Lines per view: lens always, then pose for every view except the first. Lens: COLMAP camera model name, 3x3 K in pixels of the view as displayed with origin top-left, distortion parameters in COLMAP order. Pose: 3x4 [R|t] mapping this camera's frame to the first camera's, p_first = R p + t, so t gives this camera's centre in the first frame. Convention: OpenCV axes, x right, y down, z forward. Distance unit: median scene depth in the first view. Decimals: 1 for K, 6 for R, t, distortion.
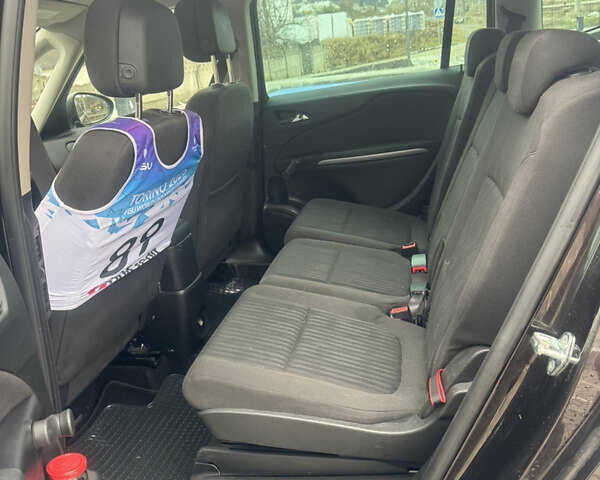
lens RADIAL K [[563.3, 0, 300.2], [0, 563.3, 244.3], [0, 0, 1]] dist [-0.012996, 0.000000]
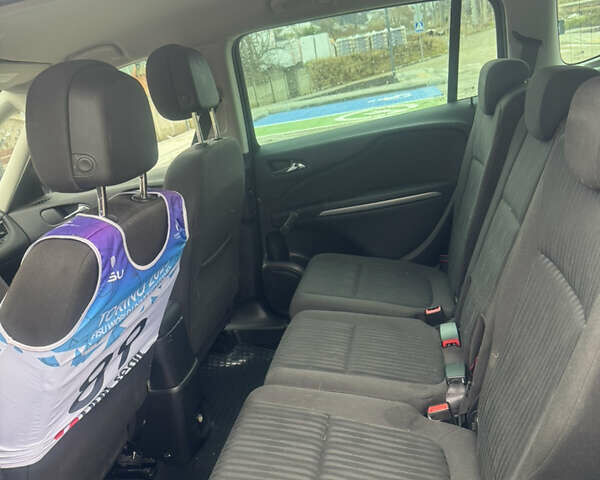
lens RADIAL K [[563.3, 0, 297.8], [0, 563.3, 239.8], [0, 0, 1]] dist [-0.012996, 0.000000]
pose [[0.997205, -0.074691, 0.001778, -0.010968], [0.074701, 0.996360, -0.041065, -0.102896], [0.001295, 0.041083, 0.999155, 0.151521]]
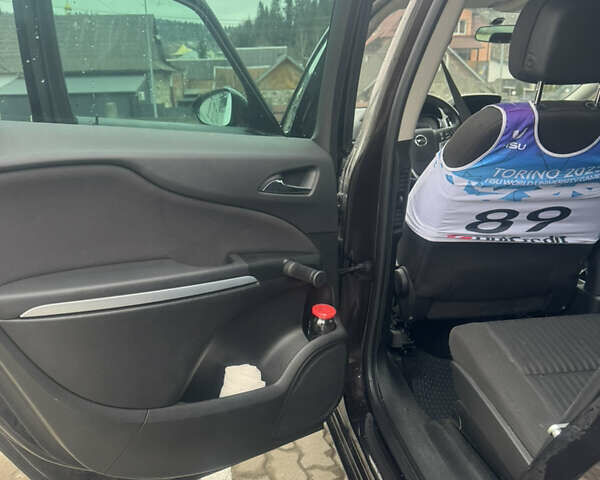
lens RADIAL K [[563.3, 0, 298.8], [0, 563.3, 245.8], [0, 0, 1]] dist [-0.012996, 0.000000]
pose [[0.347100, 0.352975, -0.868867, 0.453286], [-0.328190, 0.913603, 0.240042, -0.063059], [0.878529, 0.201835, 0.432955, 0.138298]]
